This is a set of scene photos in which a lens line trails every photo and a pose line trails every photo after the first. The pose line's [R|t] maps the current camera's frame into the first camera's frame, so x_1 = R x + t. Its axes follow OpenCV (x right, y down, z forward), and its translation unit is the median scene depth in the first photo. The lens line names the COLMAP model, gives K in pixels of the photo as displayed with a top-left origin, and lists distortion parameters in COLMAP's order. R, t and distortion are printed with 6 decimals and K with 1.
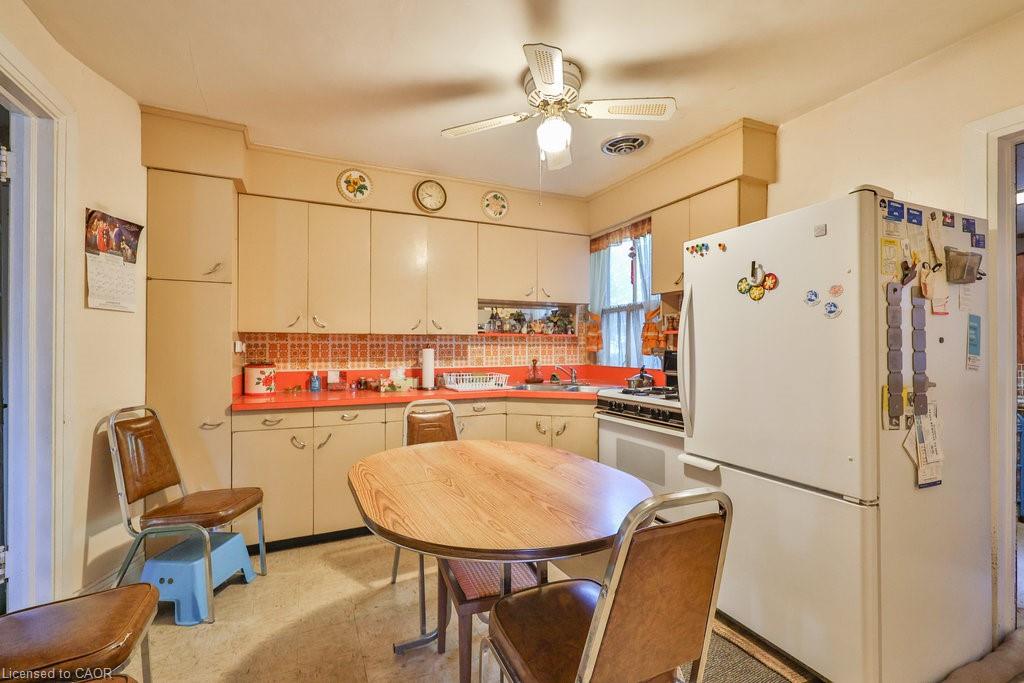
lens RADIAL K [[437.7, 0, 508.2], [0, 437.7, 343.6], [0, 0, 1]] dist [0.002883, 0.000295]
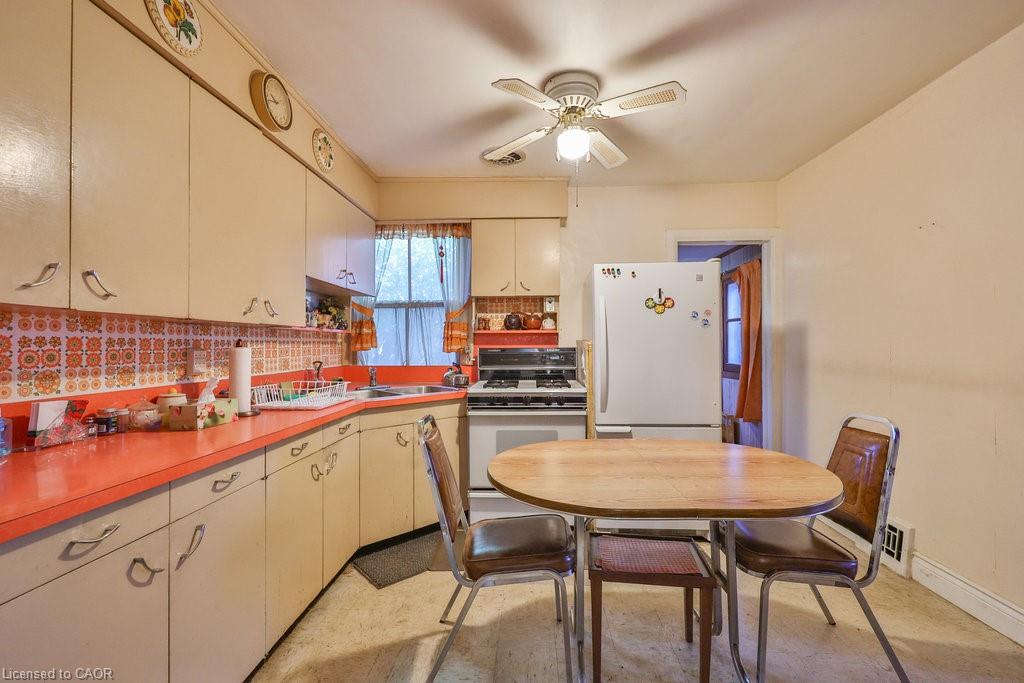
lens RADIAL K [[437.7, 0, 511.9], [0, 437.7, 343.4], [0, 0, 1]] dist [0.002883, 0.000295]
pose [[0.461704, 0.003614, 0.887027, -0.582860], [-0.004373, 0.999989, -0.001798, 0.005792], [-0.887023, -0.003049, 0.461715, 0.417608]]
